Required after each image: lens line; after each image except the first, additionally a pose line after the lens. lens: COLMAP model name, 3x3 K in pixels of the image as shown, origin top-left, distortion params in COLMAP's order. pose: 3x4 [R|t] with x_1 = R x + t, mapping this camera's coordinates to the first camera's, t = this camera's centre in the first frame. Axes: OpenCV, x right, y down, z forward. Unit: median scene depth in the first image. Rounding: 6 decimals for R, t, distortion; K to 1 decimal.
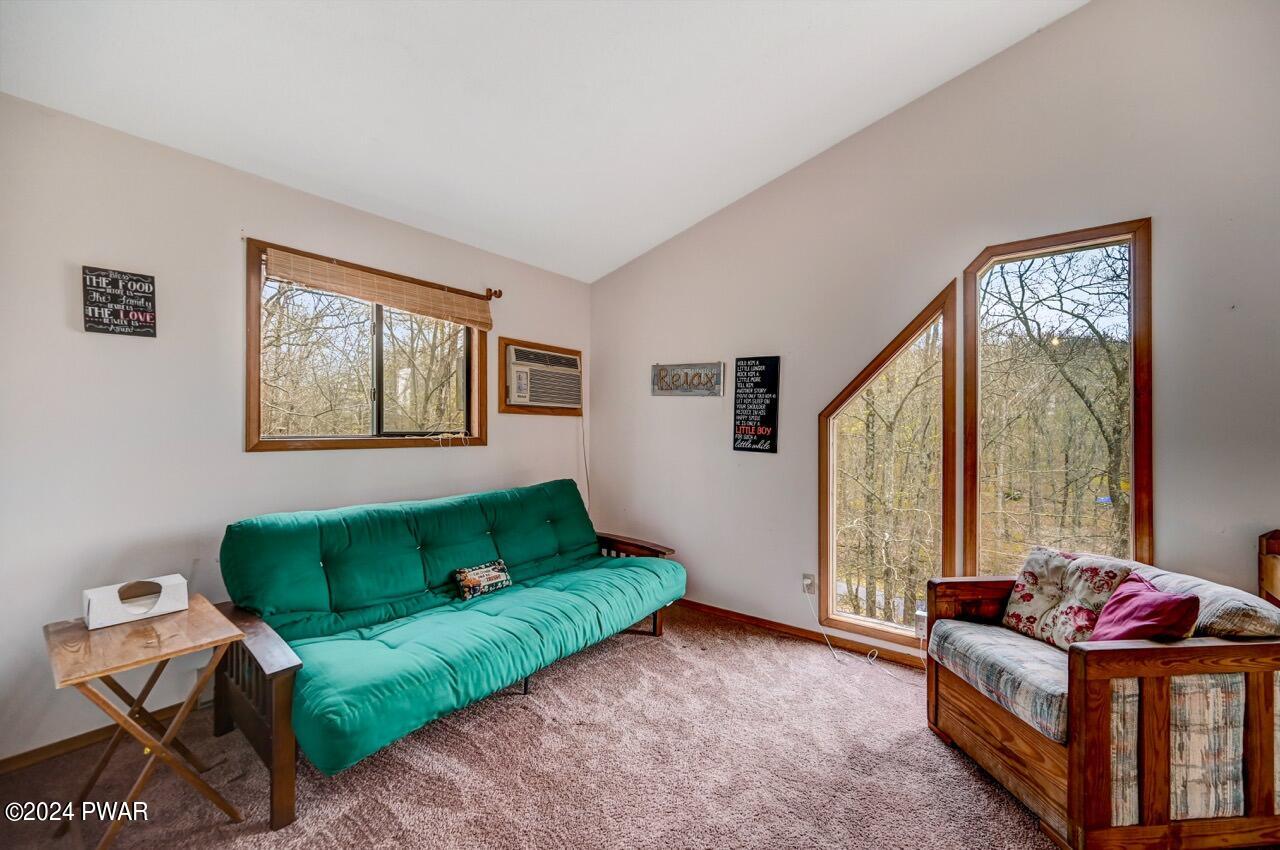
lens RADIAL K [[511.2, 0, 636.6], [0, 511.2, 429.7], [0, 0, 1]] dist [0.001236, 0.000160]
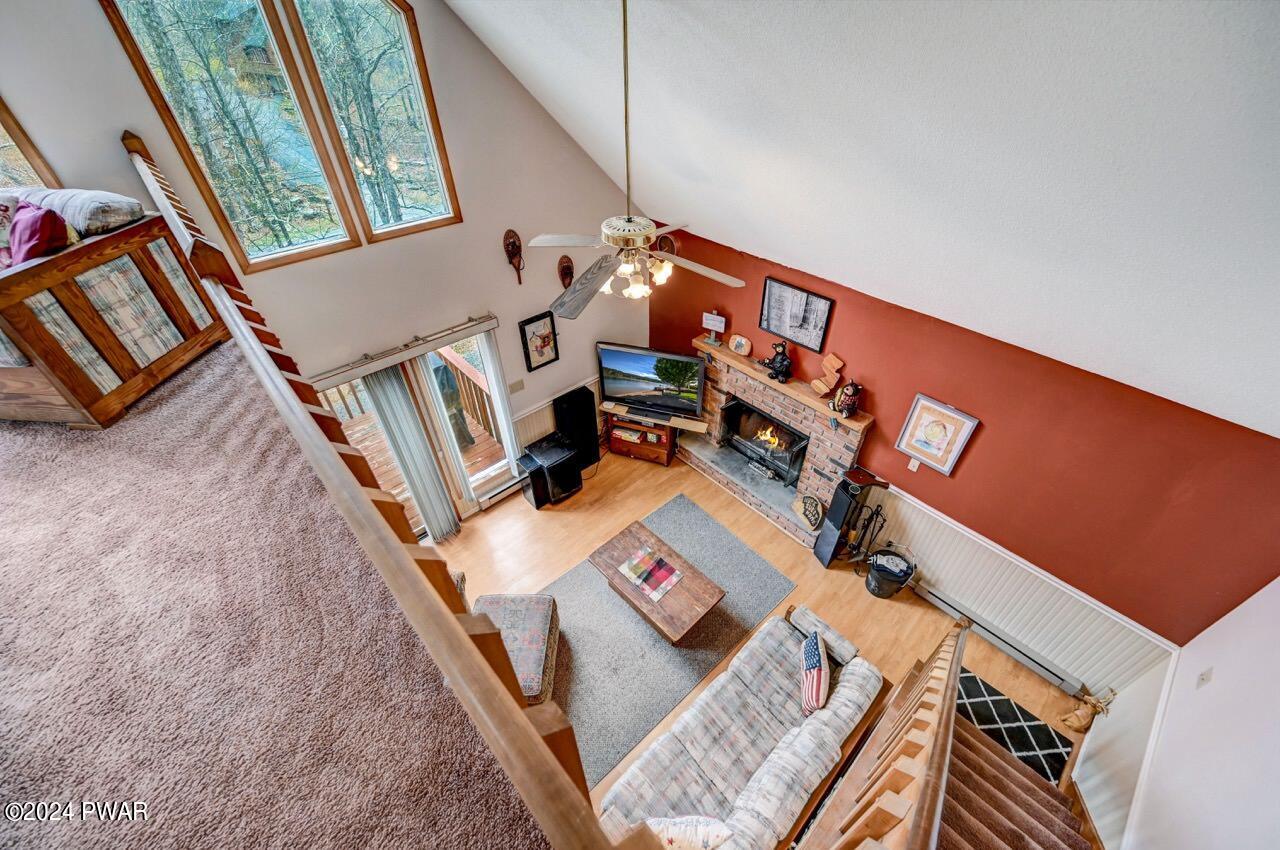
lens RADIAL K [[511.2, 0, 645.4], [0, 511.2, 423.8], [0, 0, 1]] dist [0.001236, 0.000160]
pose [[0.151554, -0.632552, 0.759546, 0.020817], [0.001733, 0.768591, 0.639738, -0.073665], [-0.988448, -0.095638, 0.117579, -0.653848]]
